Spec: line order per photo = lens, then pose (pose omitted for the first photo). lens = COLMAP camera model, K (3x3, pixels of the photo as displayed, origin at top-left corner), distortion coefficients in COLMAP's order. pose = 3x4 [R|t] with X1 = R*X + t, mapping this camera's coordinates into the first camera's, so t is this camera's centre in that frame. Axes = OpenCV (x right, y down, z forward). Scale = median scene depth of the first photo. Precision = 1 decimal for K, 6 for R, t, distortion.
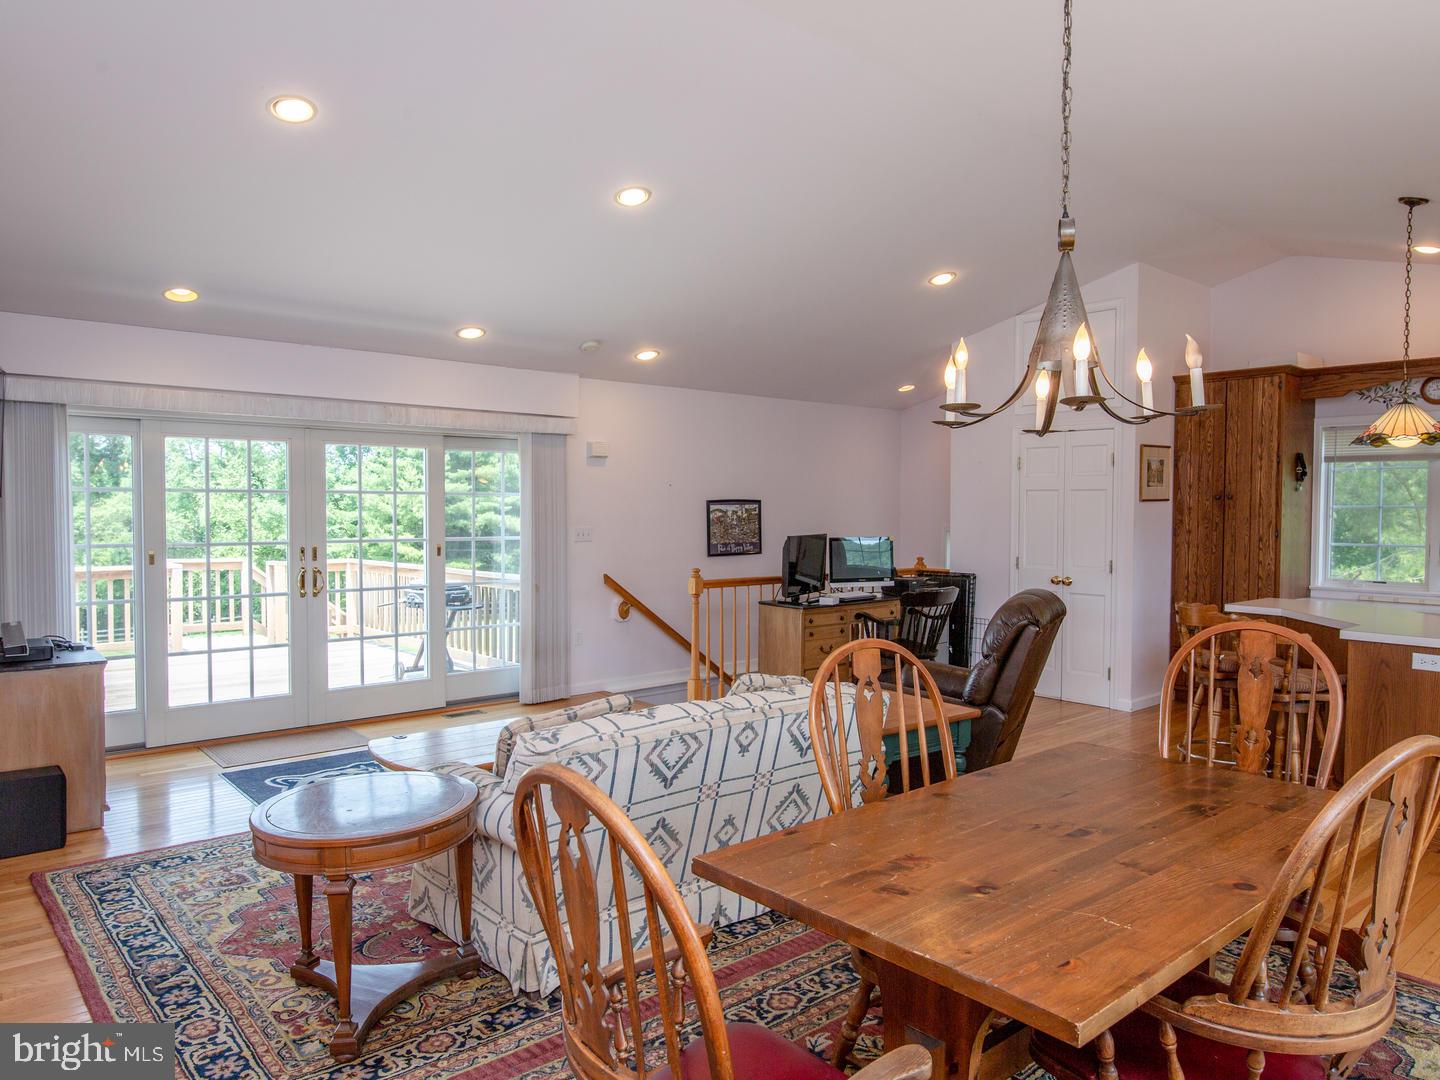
lens RADIAL K [[967.5, 0, 720.0], [0, 967.5, 540.0], [0, 0, 1]] dist [-0.001704, -0.000355]
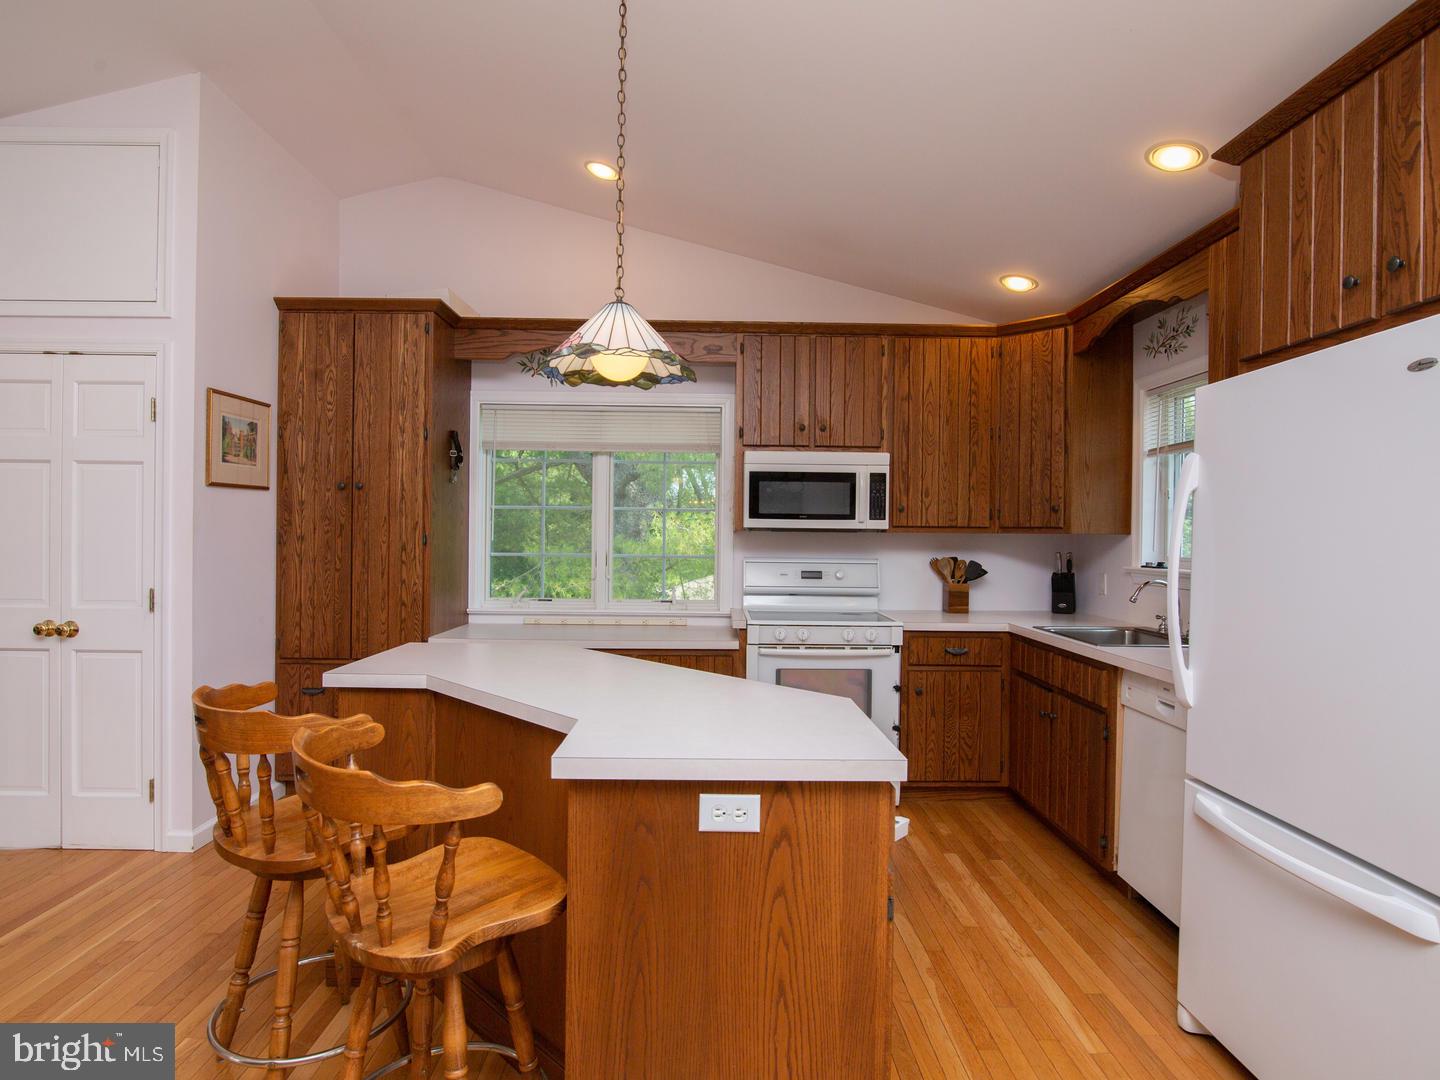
lens RADIAL K [[775.5, 0, 720.0], [0, 775.5, 540.0], [0, 0, 1]] dist [-0.007807, 0.000420]
pose [[0.642920, 0.000658, 0.765933, 0.269882], [0.016549, 0.999754, -0.014751, 0.005114], [-0.765755, 0.022159, 0.642751, 0.453226]]
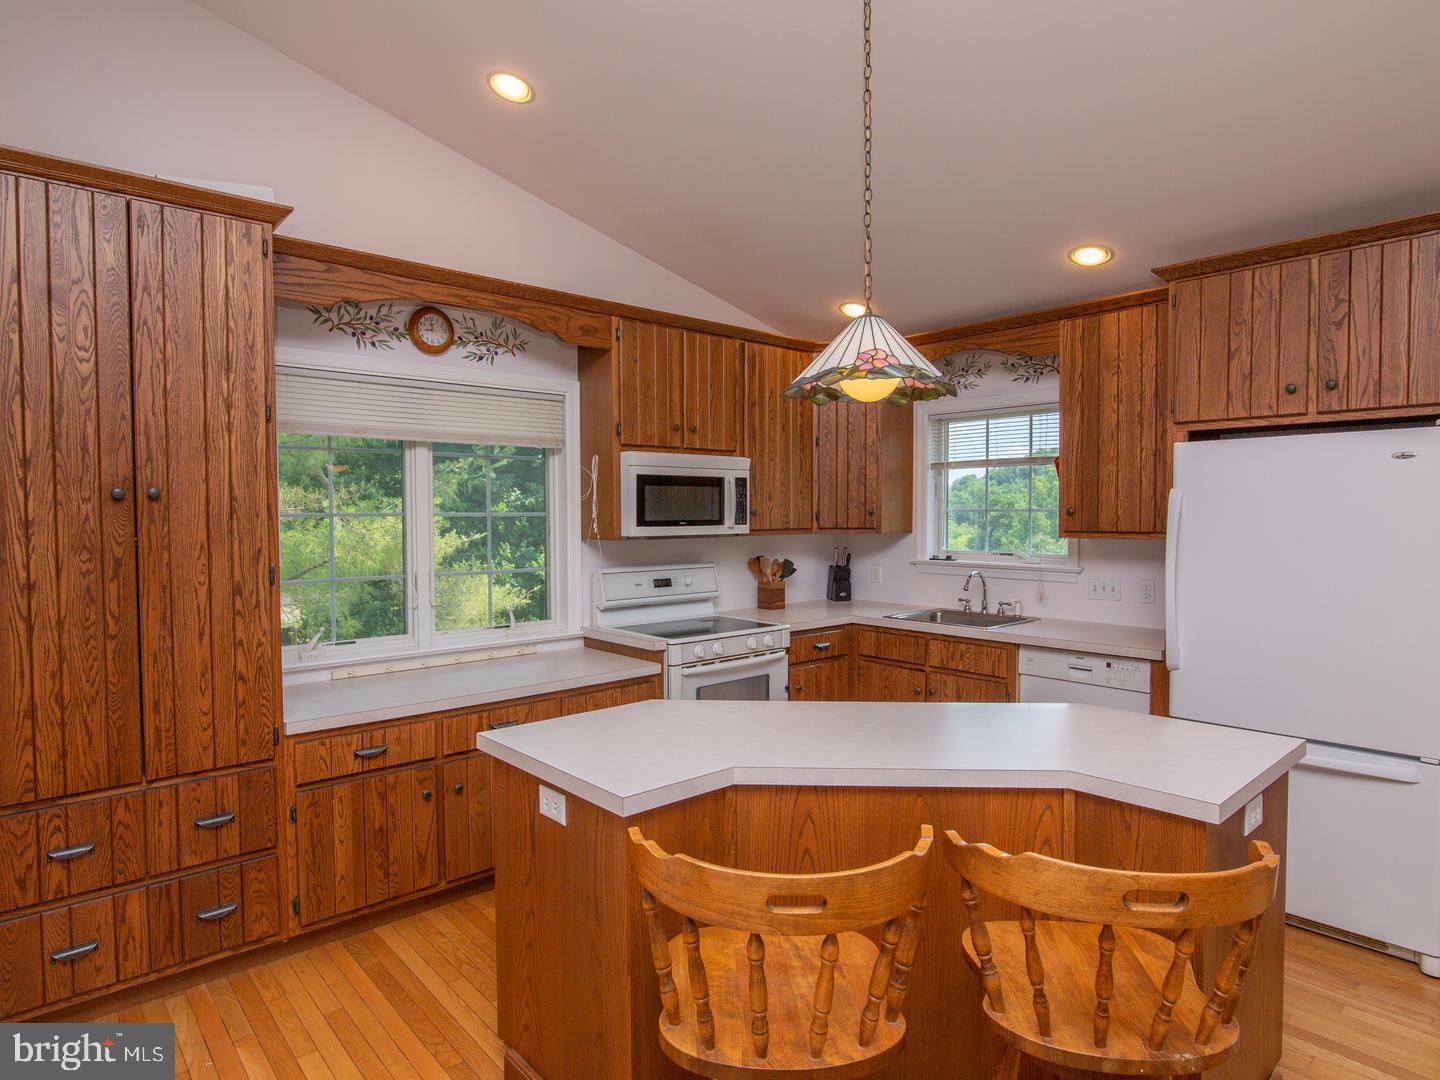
lens RADIAL K [[821.7, 0, 720.0], [0, 821.7, 540.0], [0, 0, 1]] dist [-0.003668, -0.001655]
pose [[-0.014858, -0.037177, 0.999198, 0.177285], [0.038666, 0.998540, 0.037728, -0.028111], [-0.999142, 0.039196, -0.013398, 0.752994]]
